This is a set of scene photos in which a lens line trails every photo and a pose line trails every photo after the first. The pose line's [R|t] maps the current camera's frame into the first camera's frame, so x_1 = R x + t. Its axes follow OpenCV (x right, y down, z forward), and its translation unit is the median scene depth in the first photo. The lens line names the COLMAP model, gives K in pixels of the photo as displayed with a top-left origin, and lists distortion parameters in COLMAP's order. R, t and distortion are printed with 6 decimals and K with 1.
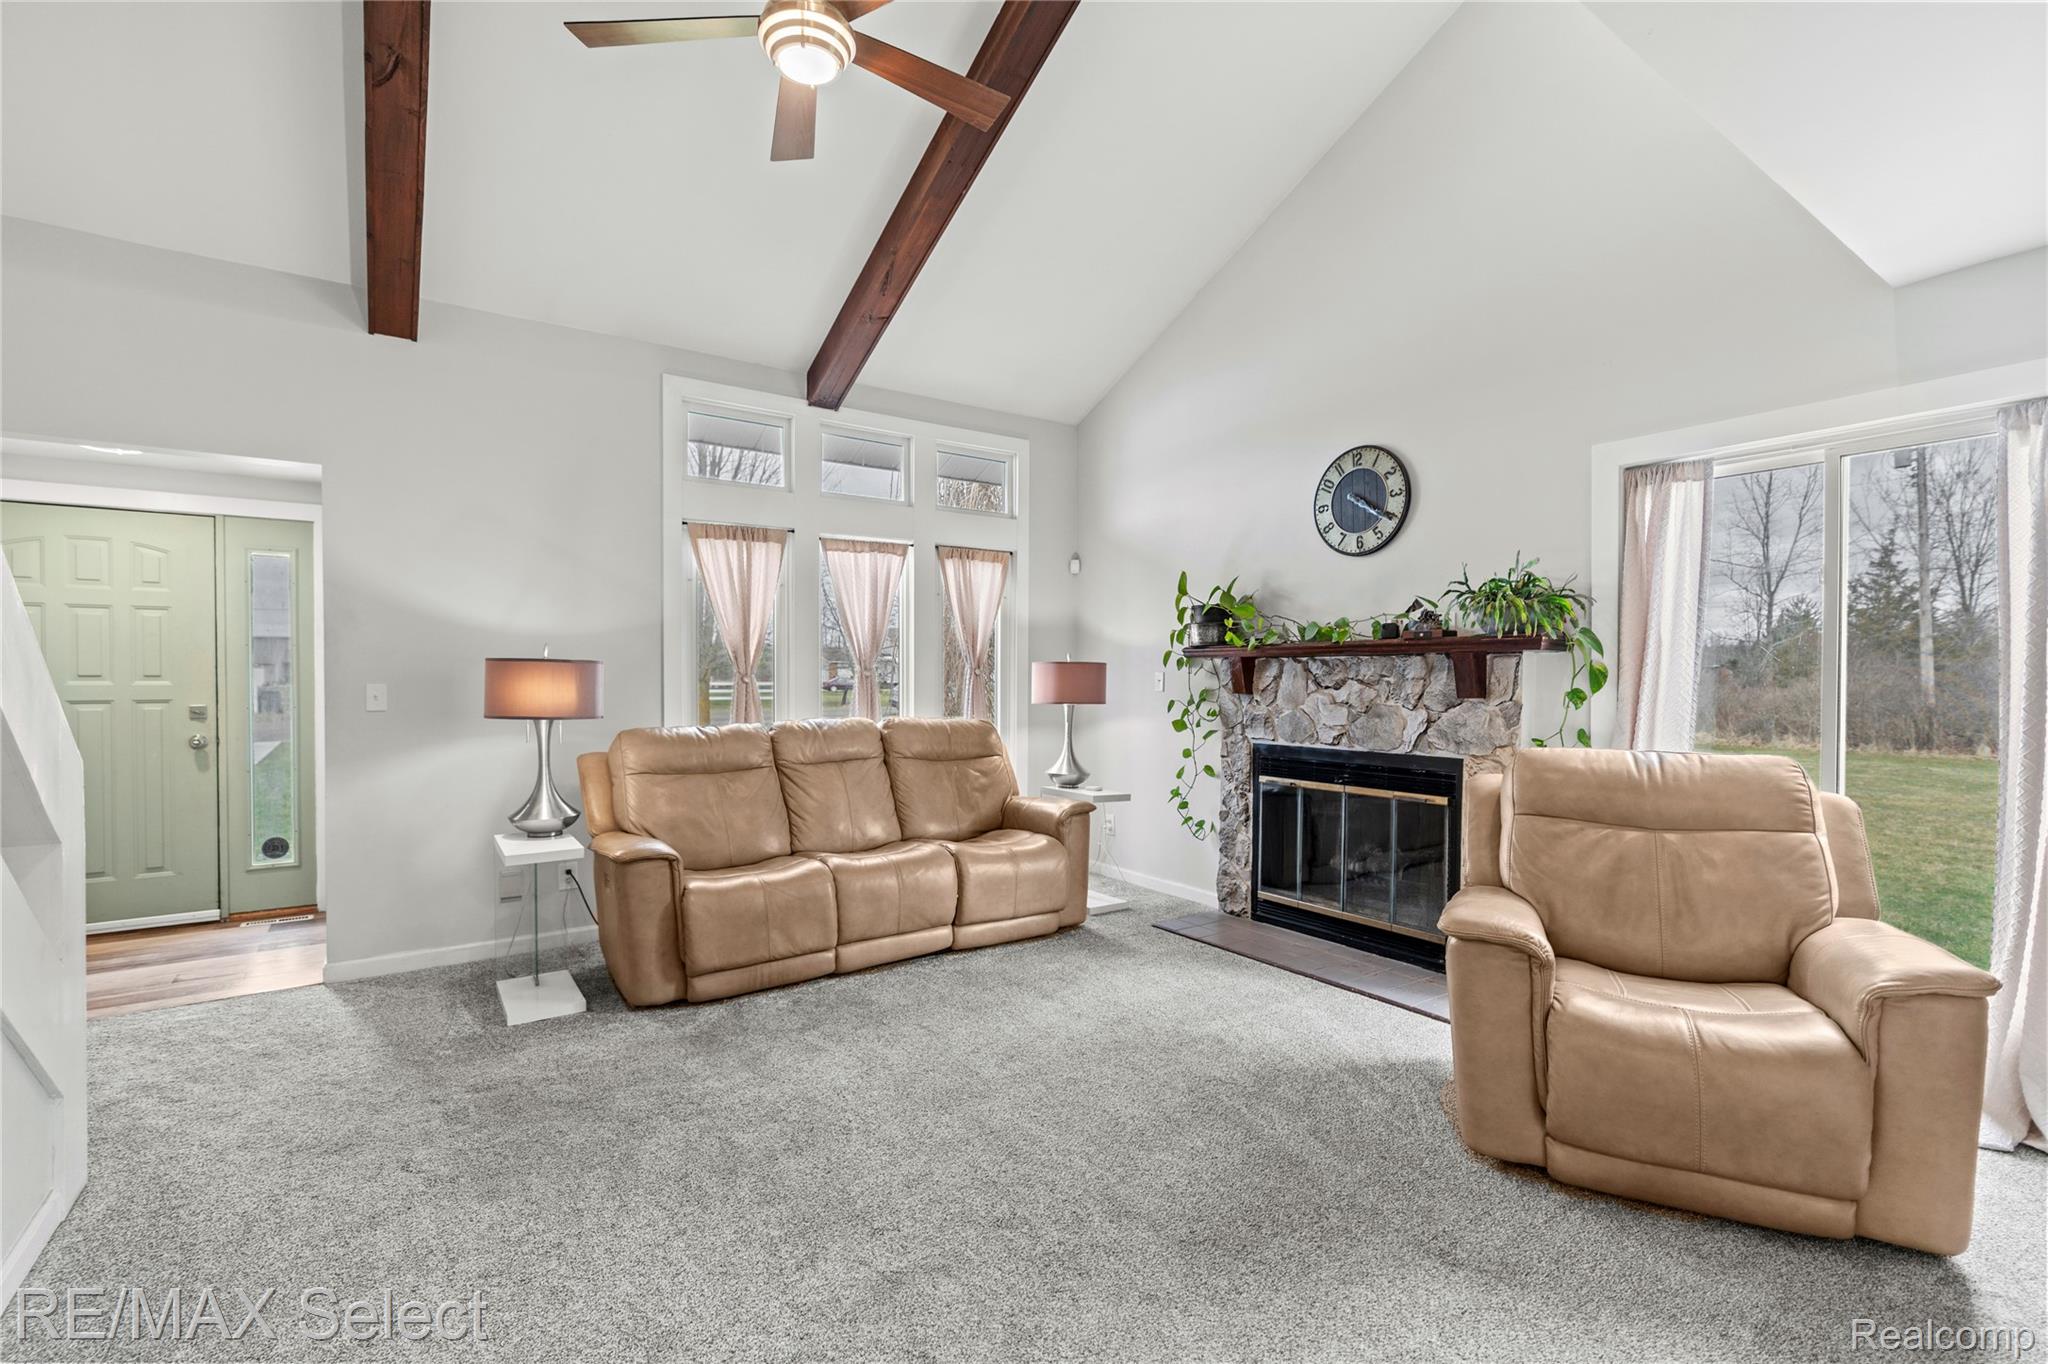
lens RADIAL K [[916.5, 0, 1033.9], [0, 916.5, 682.8], [0, 0, 1]] dist [-0.005009, -0.000237]
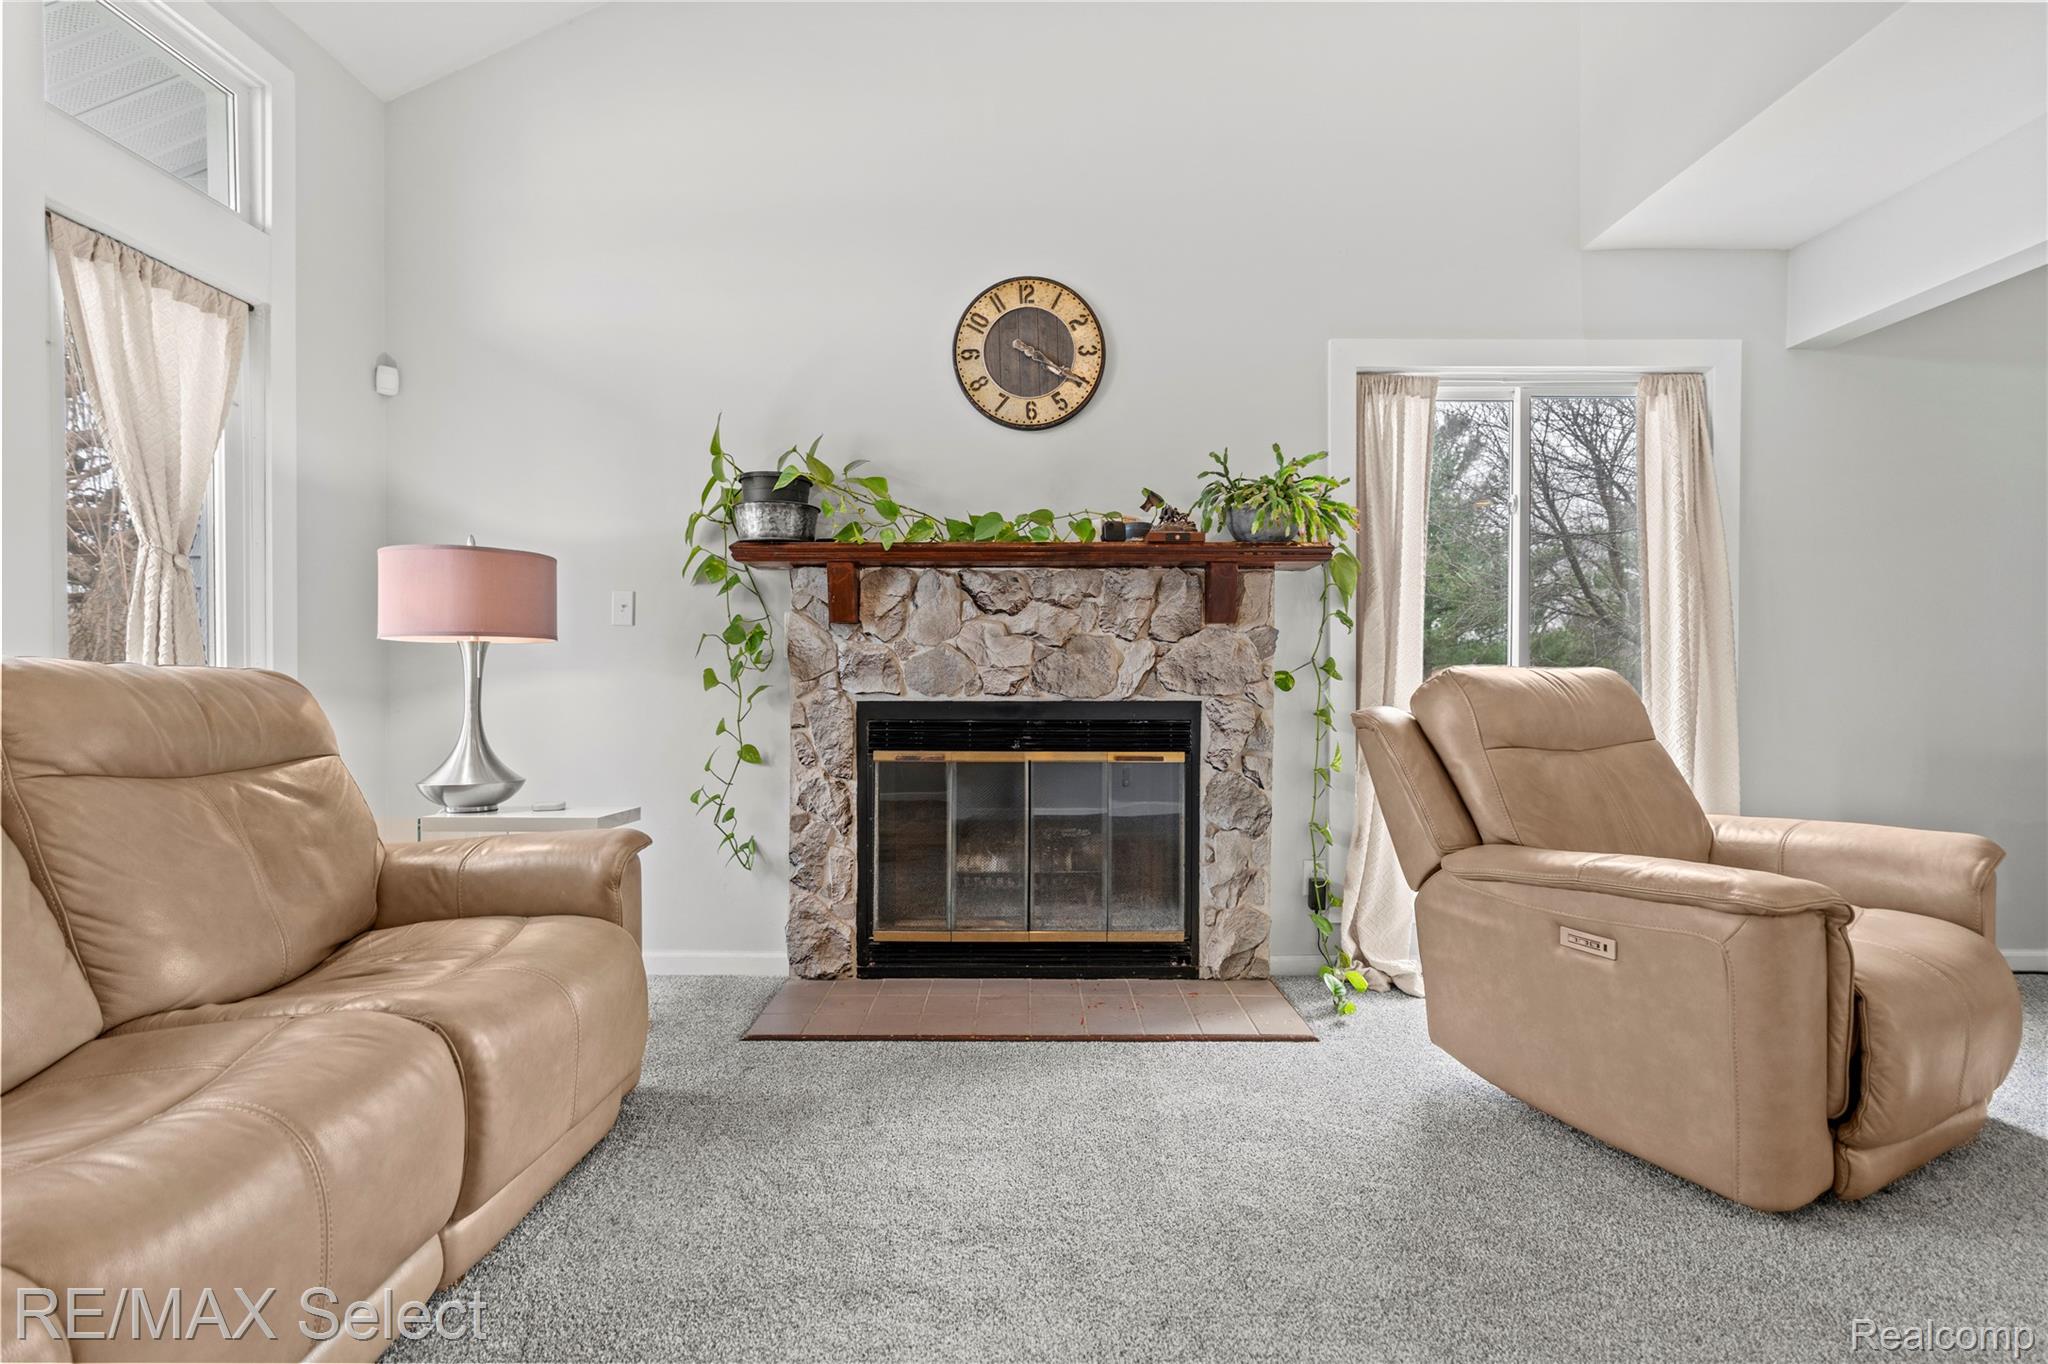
lens RADIAL K [[914.4, 0, 1032.8], [0, 914.4, 684.1], [0, 0, 1]] dist [-0.013832, 0.006950]
pose [[0.573203, -0.011646, 0.819331, -0.227212], [0.004922, 0.999930, 0.010769, 0.051839], [-0.819399, -0.002140, 0.573220, 0.583217]]
